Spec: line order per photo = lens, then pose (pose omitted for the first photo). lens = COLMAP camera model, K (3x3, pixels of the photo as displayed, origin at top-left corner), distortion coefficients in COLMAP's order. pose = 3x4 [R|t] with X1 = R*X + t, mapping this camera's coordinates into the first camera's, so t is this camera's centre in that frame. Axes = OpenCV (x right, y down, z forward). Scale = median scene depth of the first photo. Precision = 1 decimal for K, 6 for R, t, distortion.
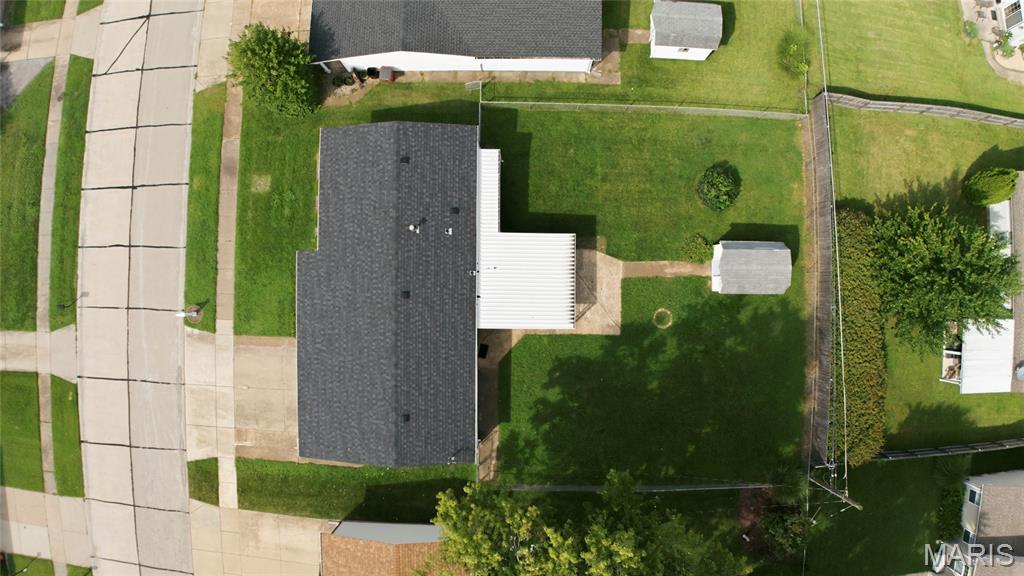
lens RADIAL K [[617.7, 0, 494.9], [0, 617.7, 288.1], [0, 0, 1]] dist [-0.169086, 0.000847]
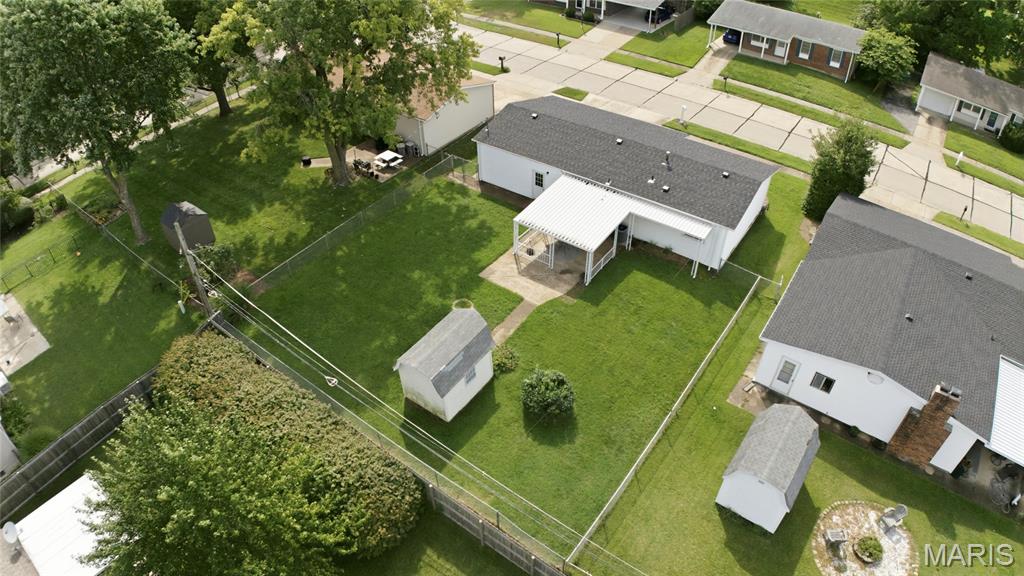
lens RADIAL K [[617.7, 0, 494.9], [0, 617.7, 288.1], [0, 0, 1]] dist [-0.169086, 0.000847]
pose [[-0.599766, 0.555200, -0.576224, 0.739410], [-0.798925, -0.375257, 0.470000, -0.400226], [0.044712, 0.742250, 0.668630, 0.349338]]
